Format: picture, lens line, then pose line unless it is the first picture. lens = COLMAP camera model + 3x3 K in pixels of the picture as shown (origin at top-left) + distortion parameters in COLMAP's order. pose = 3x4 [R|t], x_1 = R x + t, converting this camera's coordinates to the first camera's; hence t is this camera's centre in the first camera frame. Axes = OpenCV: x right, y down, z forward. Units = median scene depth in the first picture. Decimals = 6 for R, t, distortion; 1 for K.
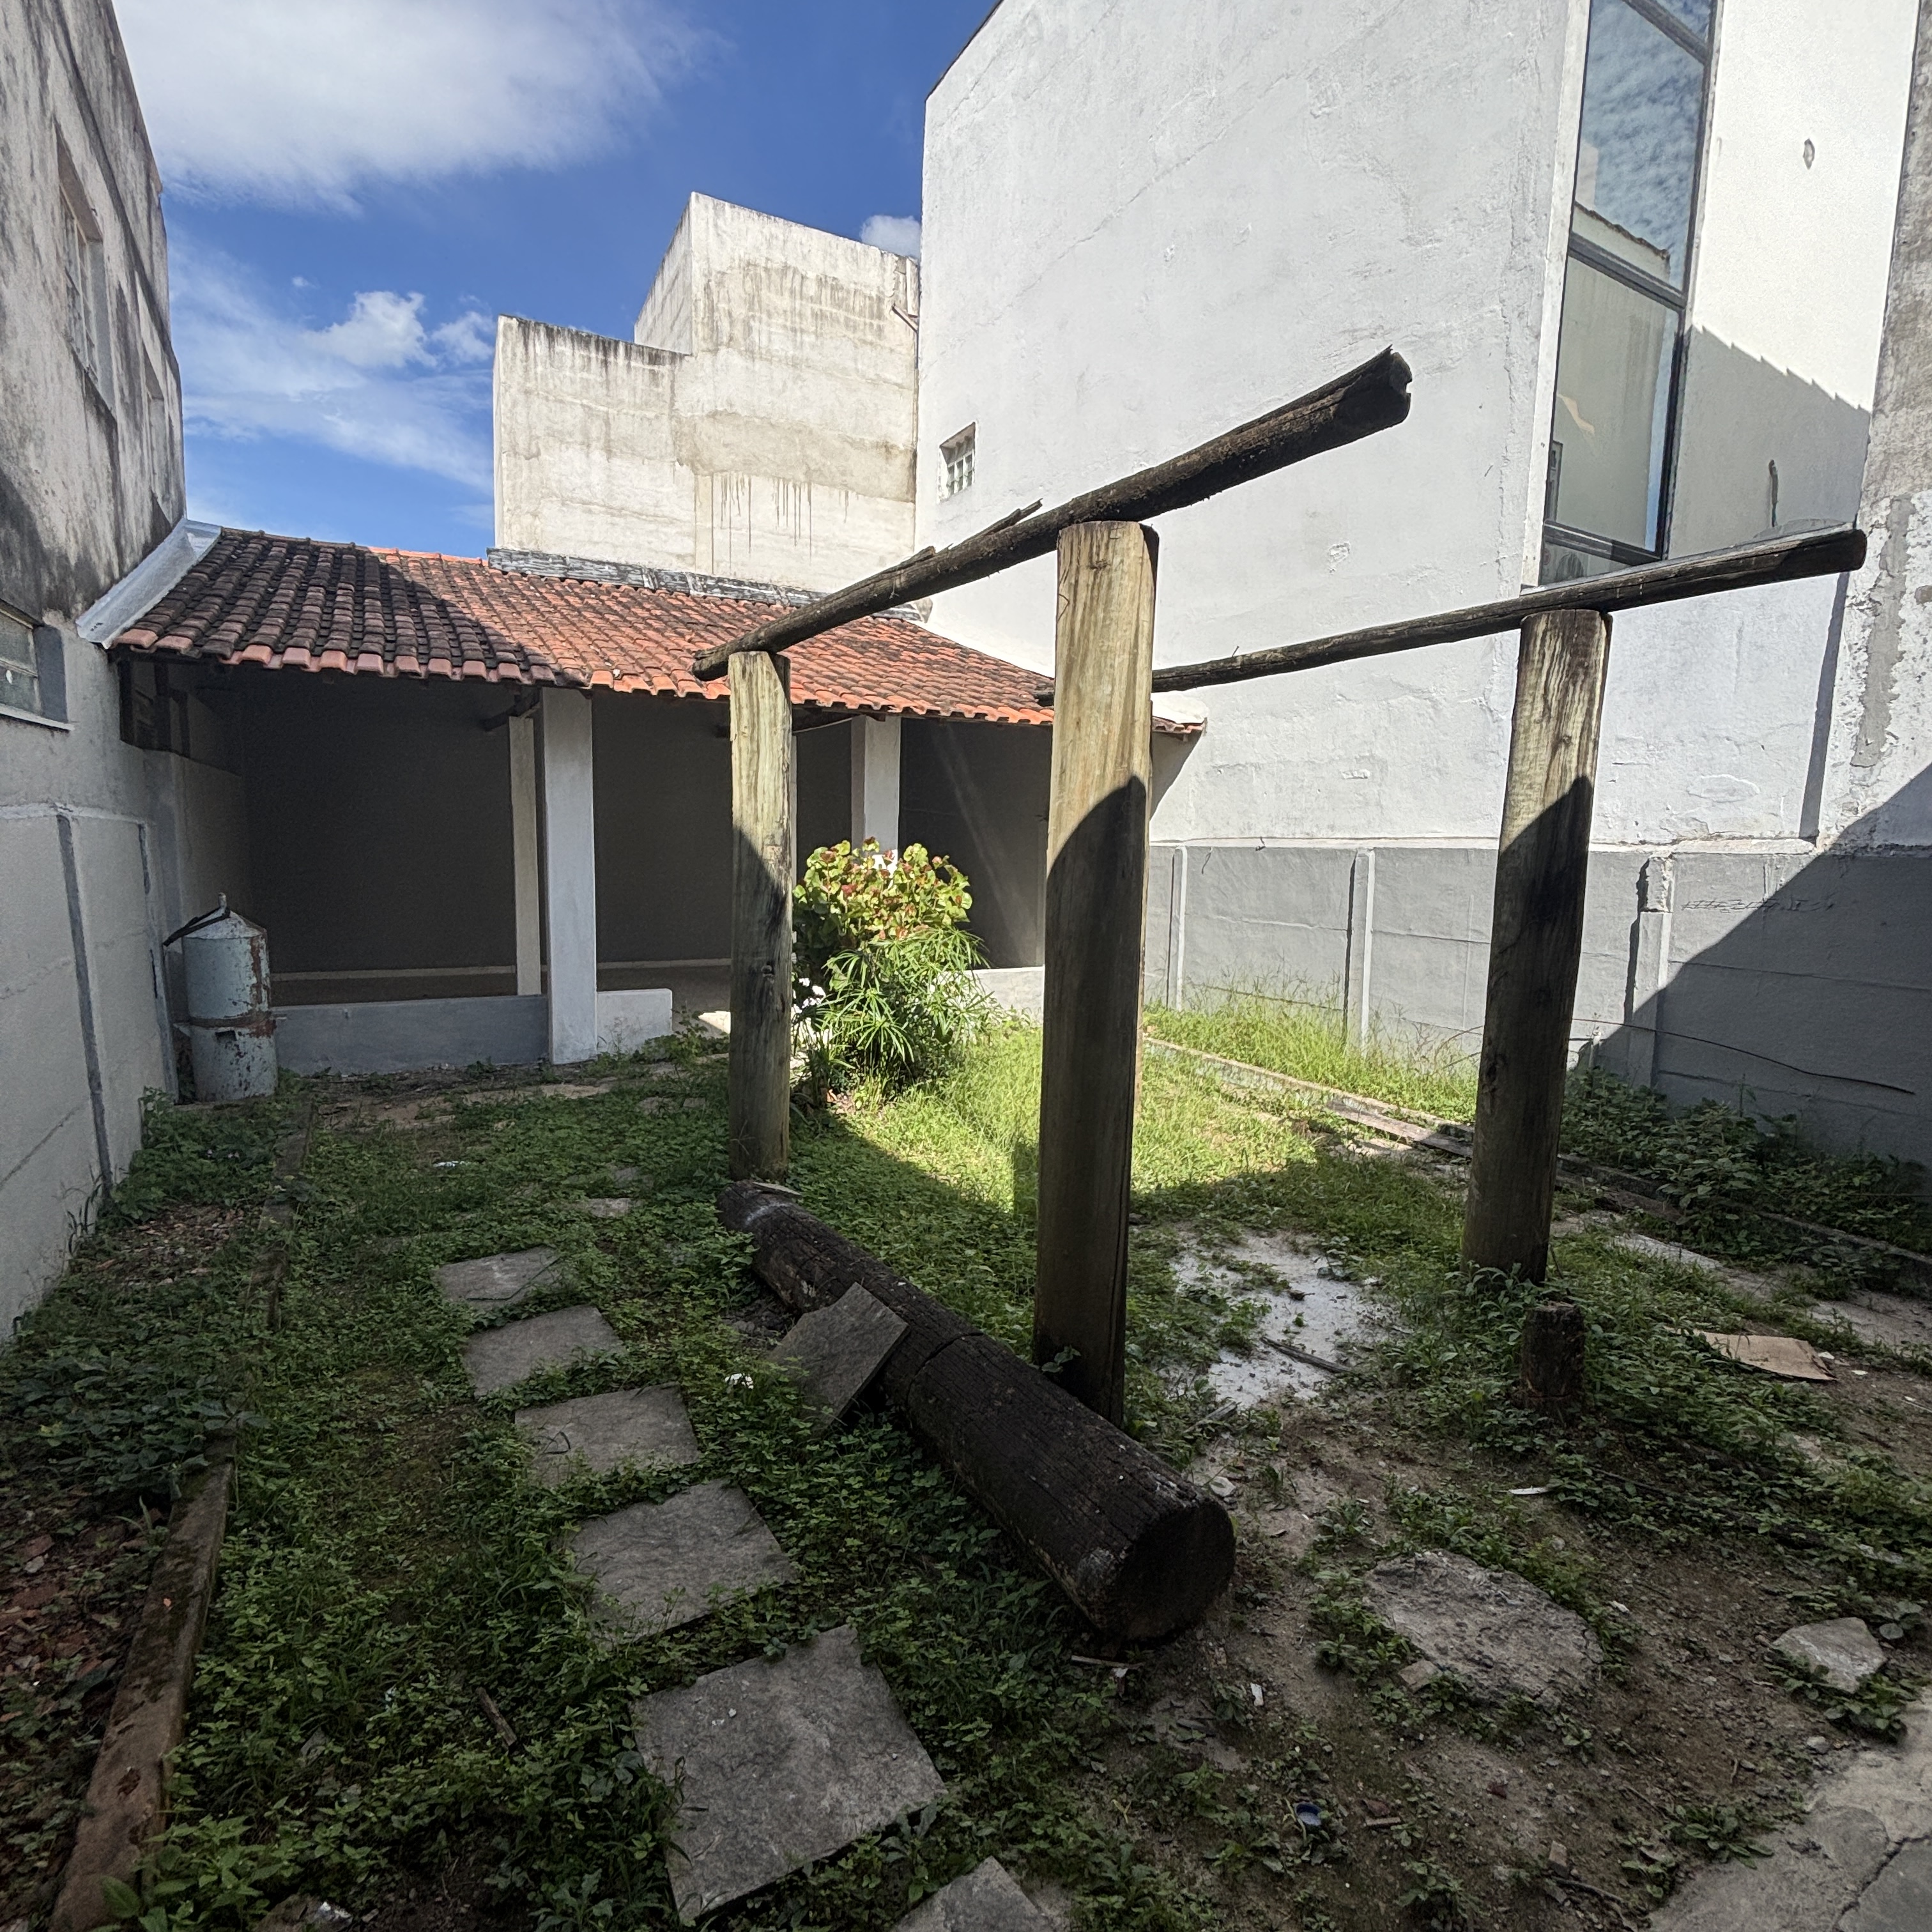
lens RADIAL K [[1027.0, 0, 960.7], [0, 1027.0, 953.7], [0, 0, 1]] dist [-0.005519, -0.002095]
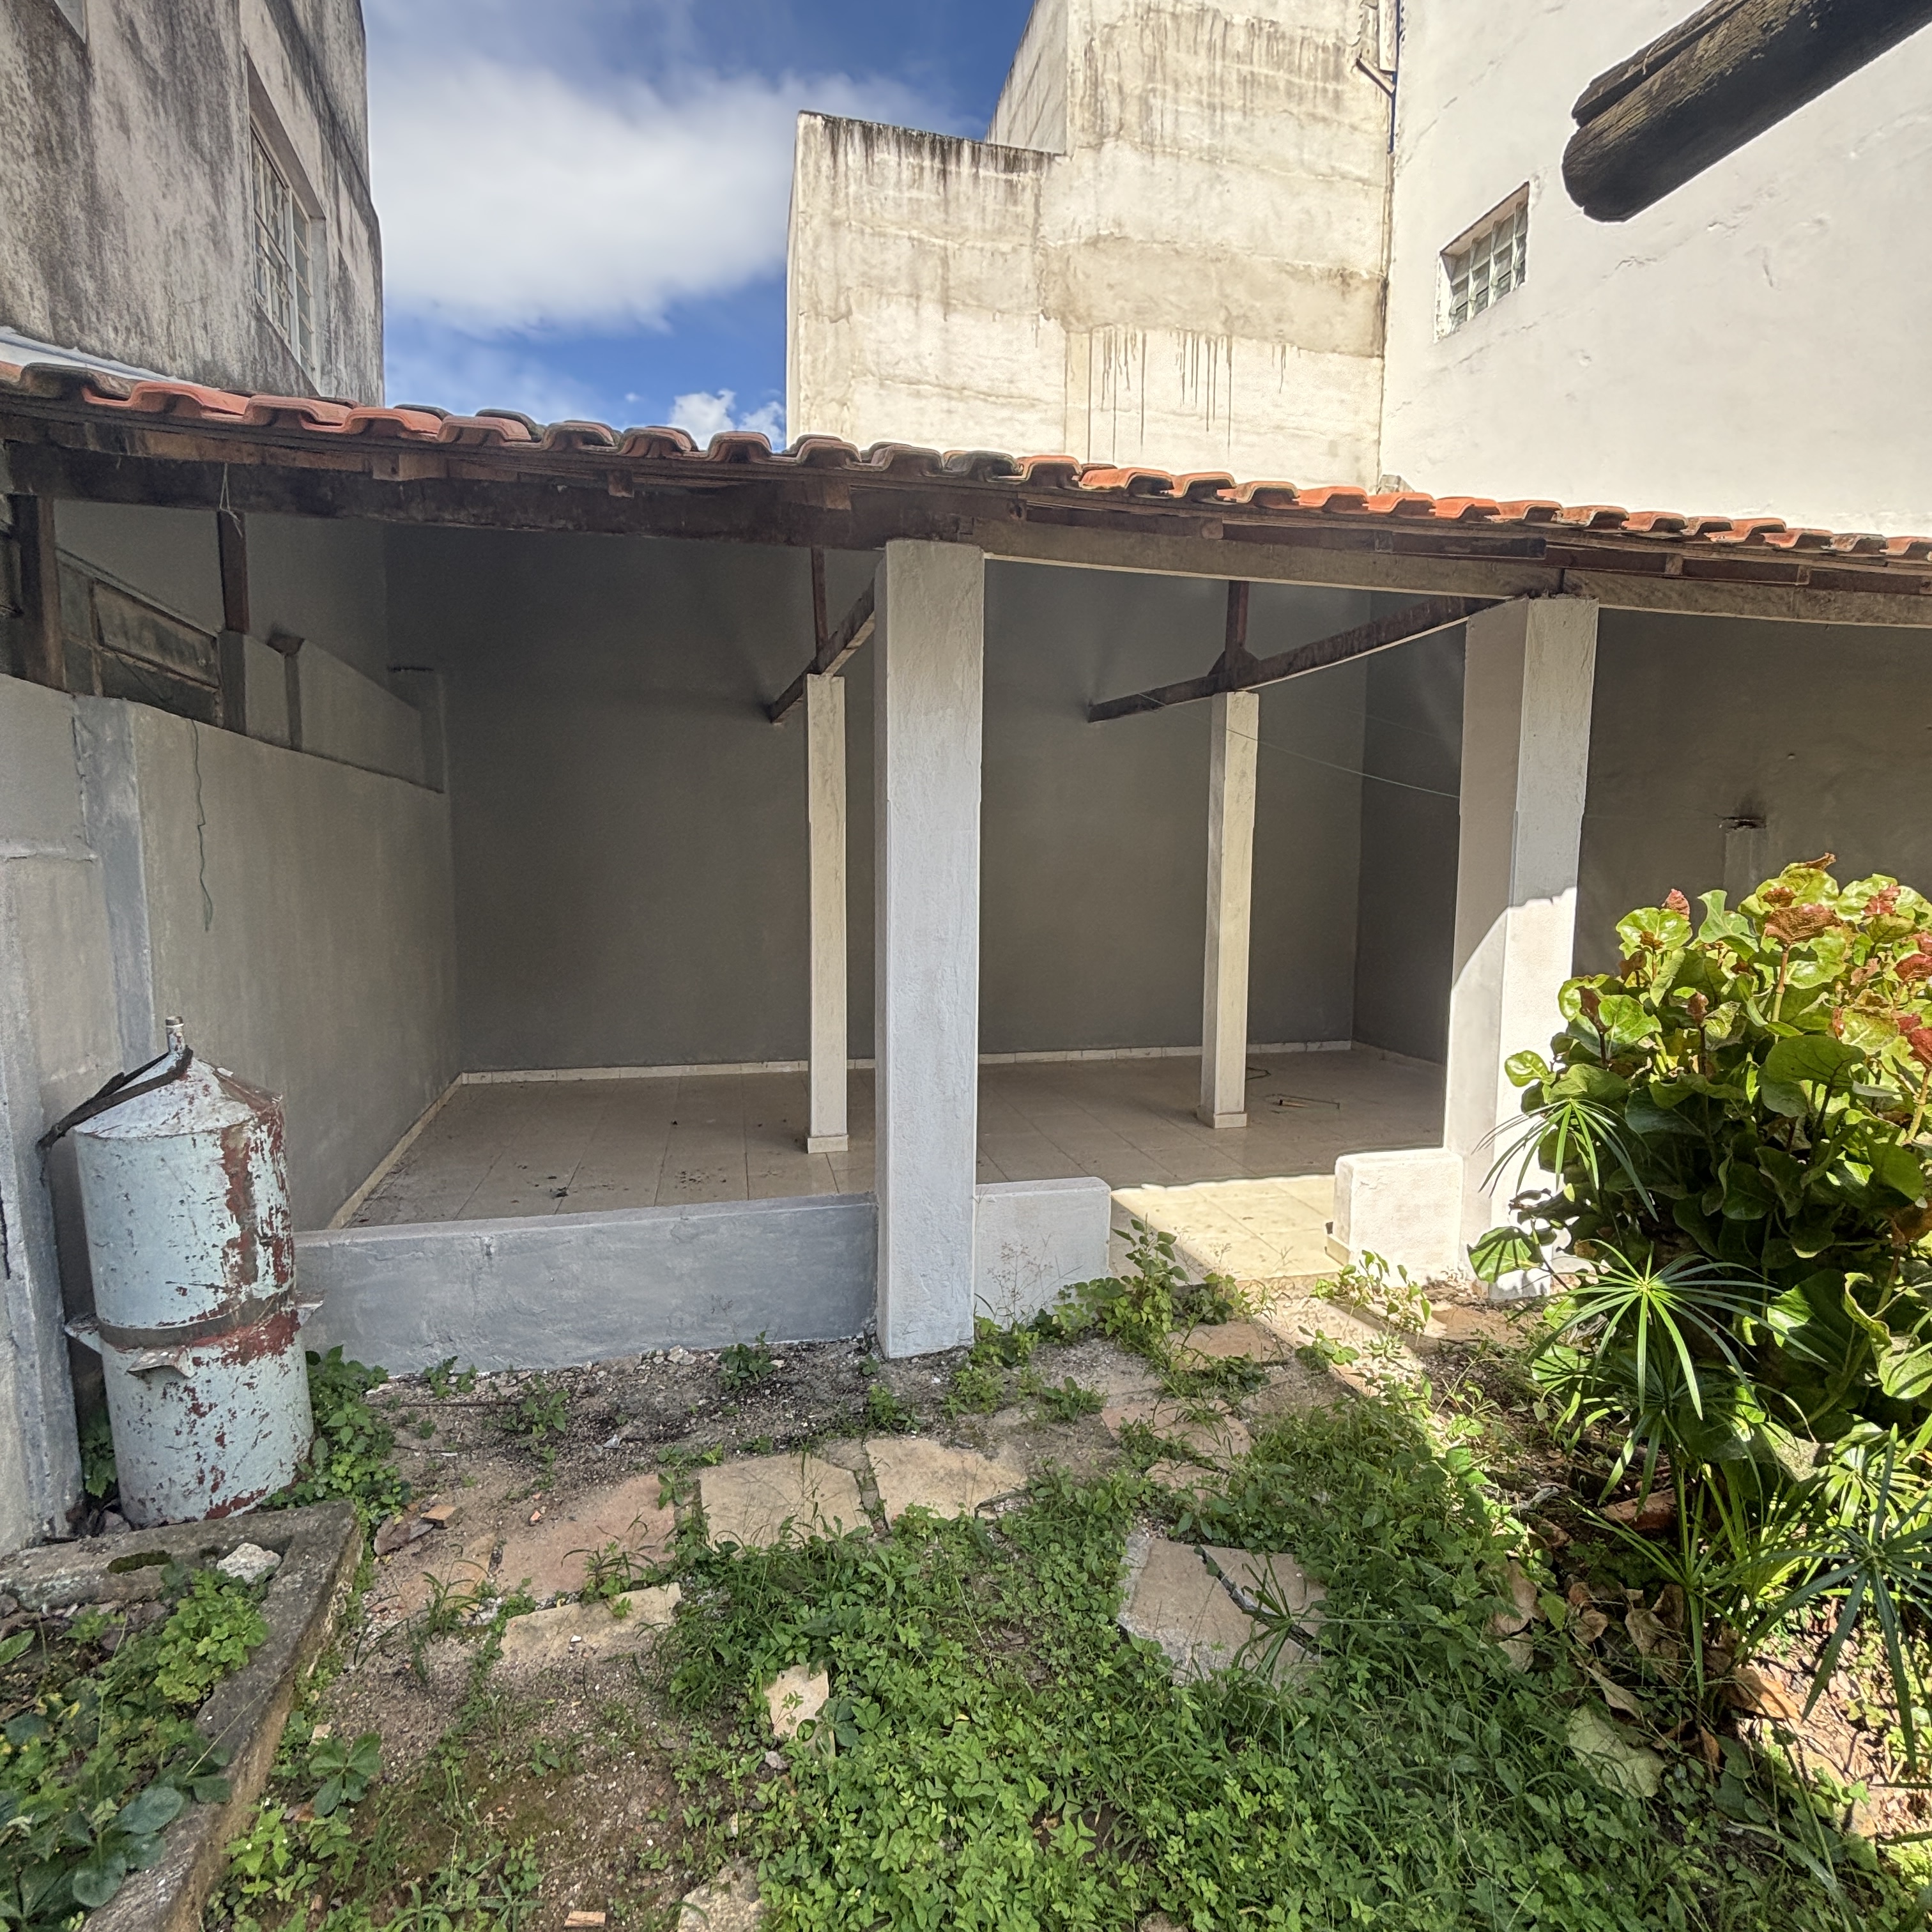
lens RADIAL K [[1068.1, 0, 966.0], [0, 1068.1, 966.0], [0, 0, 1]] dist [-0.000370, -0.000834]
pose [[0.968700, 0.009170, -0.248067, -0.150494], [-0.015392, 0.999613, -0.023156, -0.037710], [0.247759, 0.026250, 0.968466, 0.329337]]
